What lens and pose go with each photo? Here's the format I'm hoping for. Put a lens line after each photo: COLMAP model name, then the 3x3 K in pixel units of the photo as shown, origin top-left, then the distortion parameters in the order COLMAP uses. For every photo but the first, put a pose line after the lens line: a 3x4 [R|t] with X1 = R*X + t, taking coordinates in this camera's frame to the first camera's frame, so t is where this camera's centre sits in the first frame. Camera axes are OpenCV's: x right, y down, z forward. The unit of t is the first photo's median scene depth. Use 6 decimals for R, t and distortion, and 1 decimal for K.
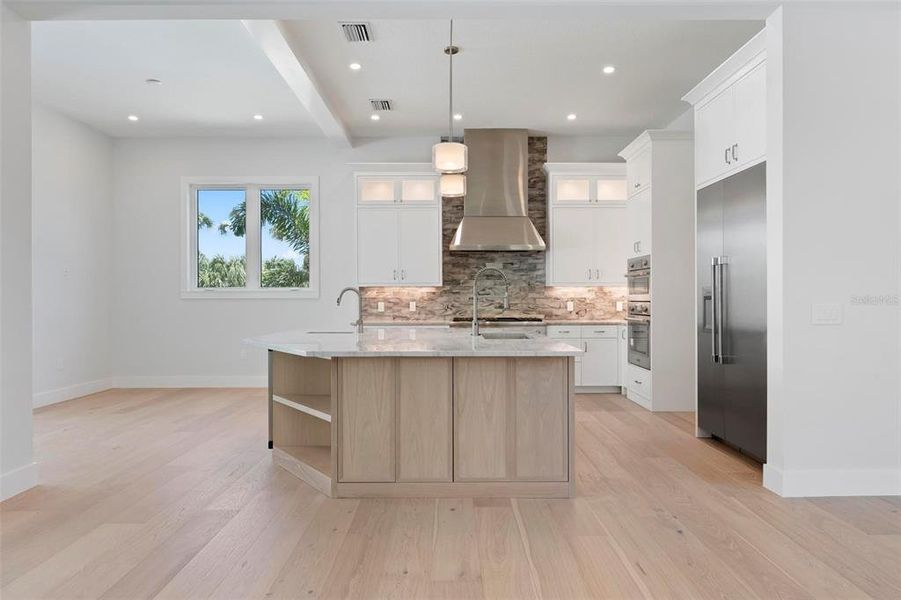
lens RADIAL K [[561.9, 0, 451.4], [0, 561.9, 297.8], [0, 0, 1]] dist [-0.001840, 0.003465]
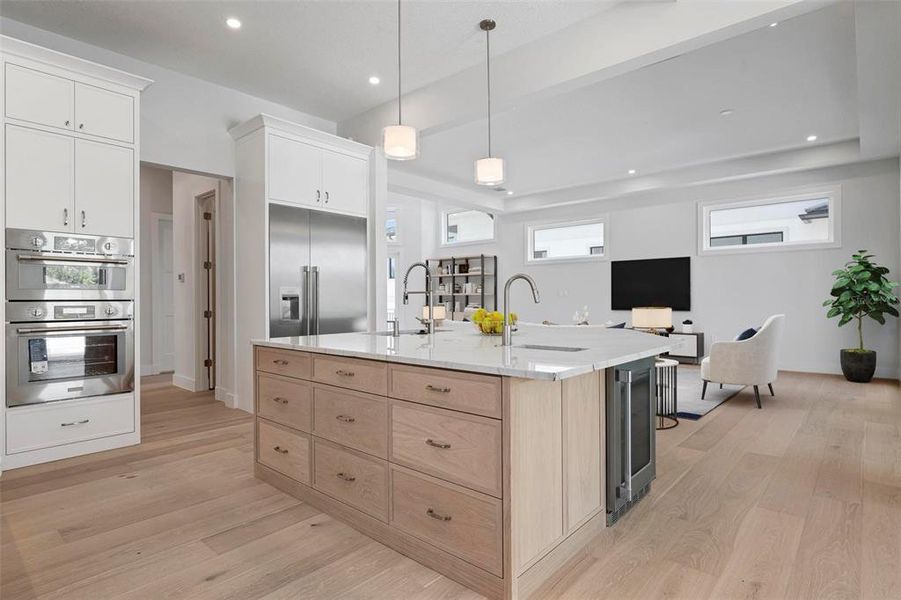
lens RADIAL K [[472.1, 0, 453.3], [0, 472.1, 301.7], [0, 0, 1]] dist [0.000962, 0.002340]
pose [[-0.745228, 0.005757, 0.666784, -0.306851], [0.006668, 0.999977, -0.001181, 0.009122], [-0.666776, 0.003566, -0.745250, 0.929941]]
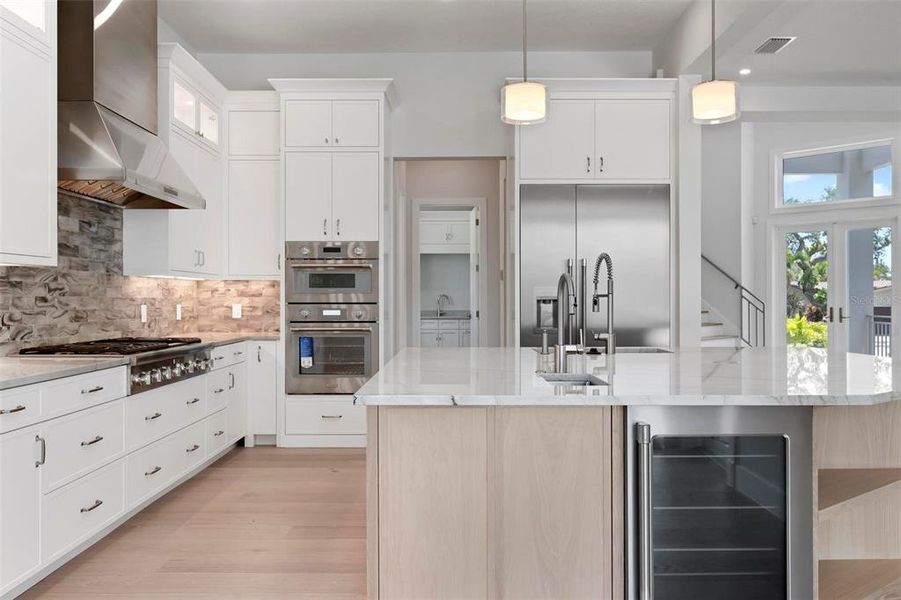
lens RADIAL K [[722.0, 0, 453.1], [0, 722.0, 302.4], [0, 0, 1]] dist [-0.004085, -0.001811]
pose [[0.005970, -0.002669, 0.999979, -0.484792], [-0.000411, 0.999996, 0.002672, 0.002145], [-0.999982, -0.000427, 0.005969, 0.701104]]
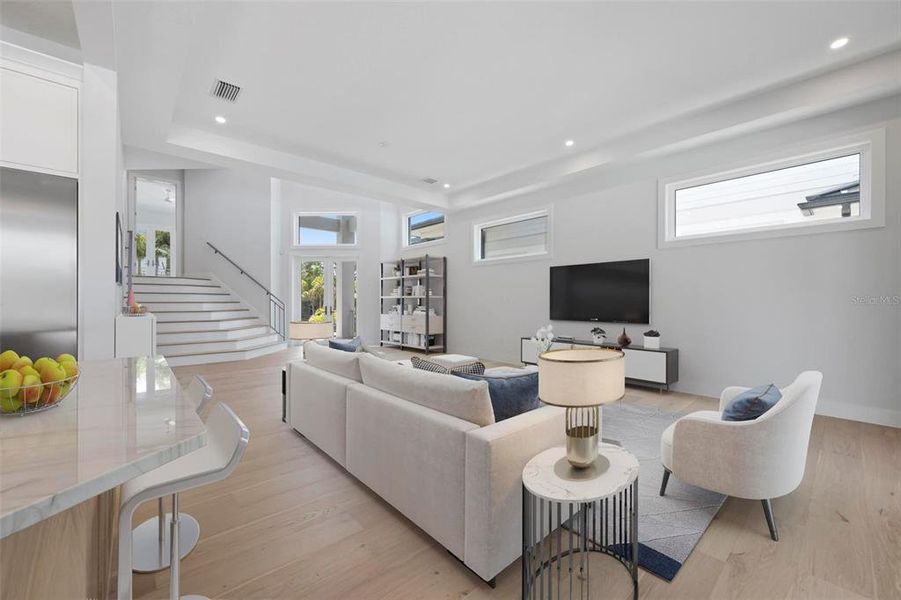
lens RADIAL K [[356.6, 0, 453.6], [0, 356.6, 301.8], [0, 0, 1]] dist [-0.006162, -0.000096]
pose [[-0.666536, -0.002387, 0.745469, -0.229212], [-0.003499, 0.999994, 0.000074, -0.002036], [-0.745465, -0.002559, -0.666540, 0.434485]]
